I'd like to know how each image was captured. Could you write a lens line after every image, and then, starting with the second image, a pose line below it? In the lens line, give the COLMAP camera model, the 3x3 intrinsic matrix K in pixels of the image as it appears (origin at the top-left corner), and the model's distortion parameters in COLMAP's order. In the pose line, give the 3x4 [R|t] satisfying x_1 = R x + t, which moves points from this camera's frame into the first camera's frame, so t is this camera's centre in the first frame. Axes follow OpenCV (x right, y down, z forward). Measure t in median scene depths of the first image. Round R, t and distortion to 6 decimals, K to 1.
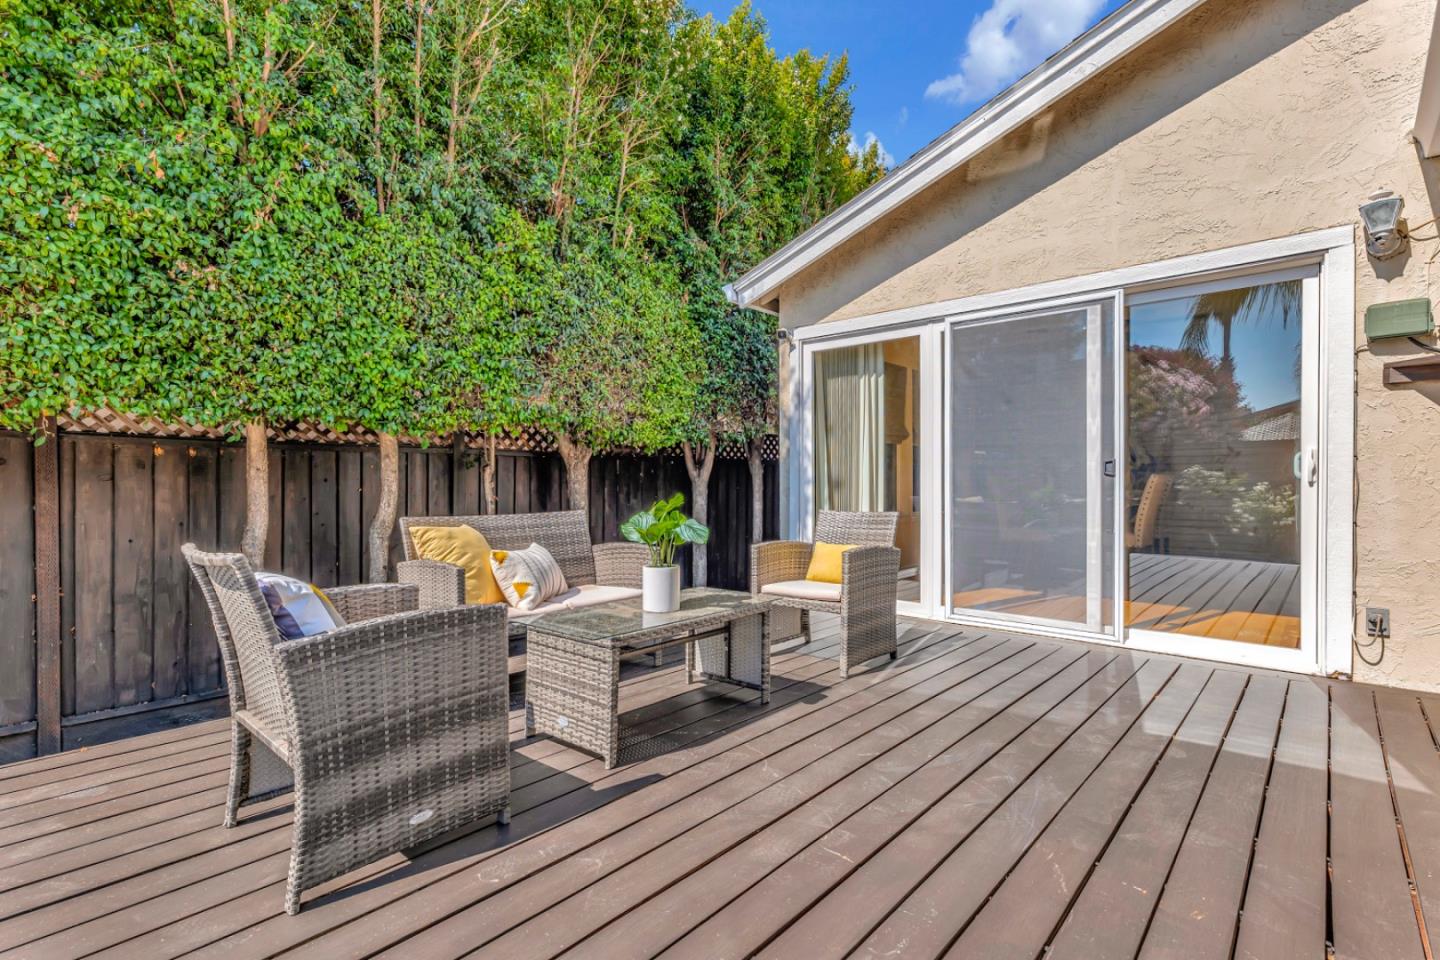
lens RADIAL K [[673.0, 0, 711.2], [0, 673.0, 486.9], [0, 0, 1]] dist [0.006810, -0.002119]
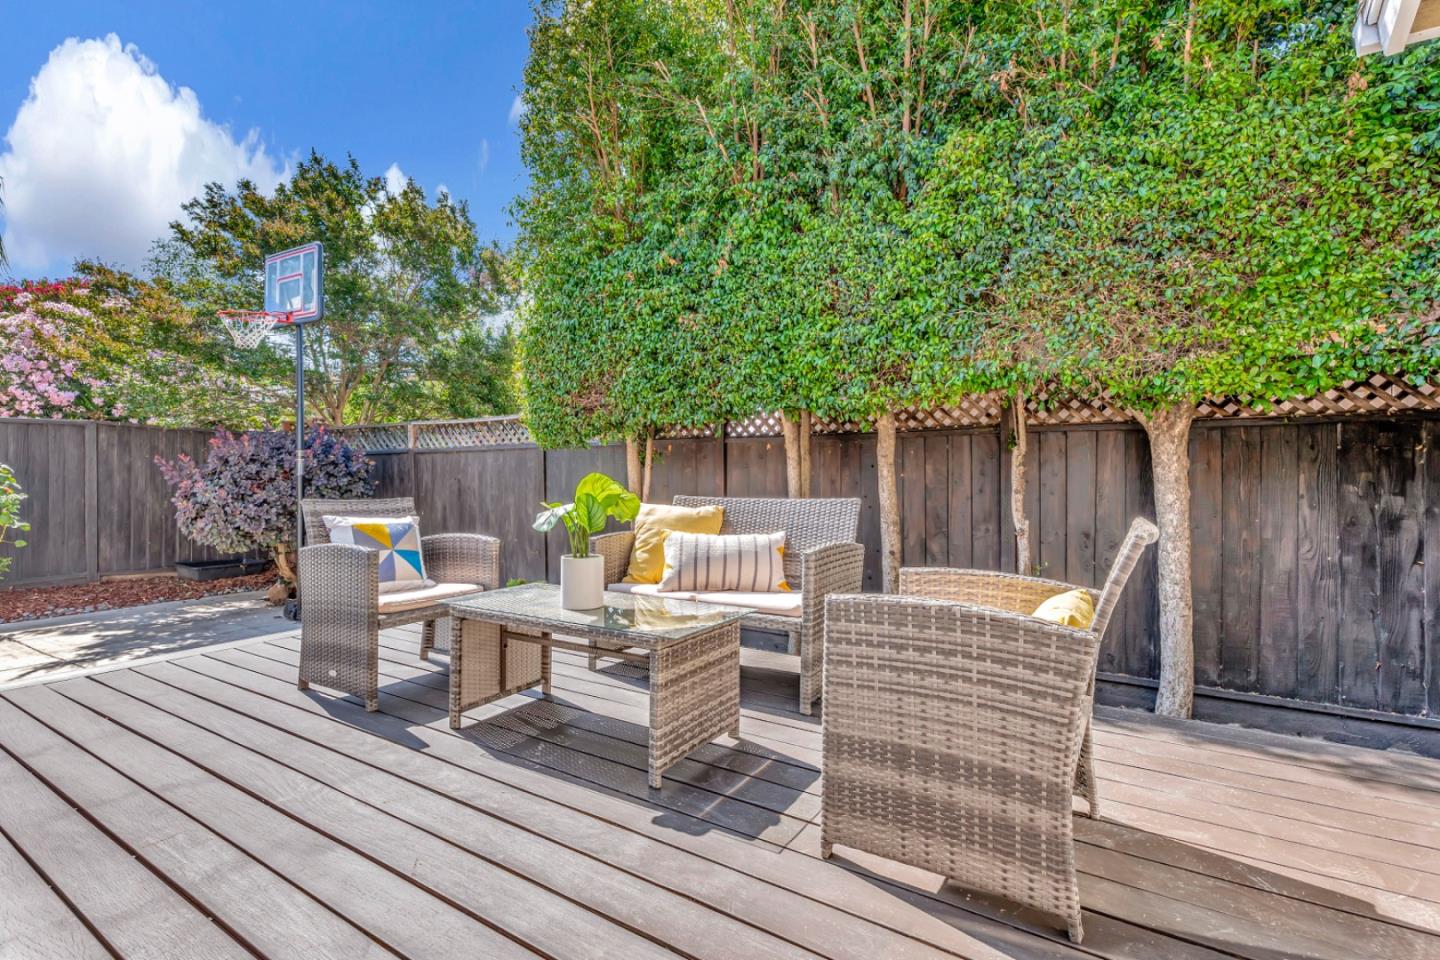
lens RADIAL K [[673.0, 0, 714.0], [0, 673.0, 488.4], [0, 0, 1]] dist [0.006810, -0.002119]
pose [[0.160172, 0.028655, -0.986673, 0.515635], [0.003234, 0.999558, 0.029555, -0.007300], [0.987084, -0.007925, 0.160009, 0.634795]]
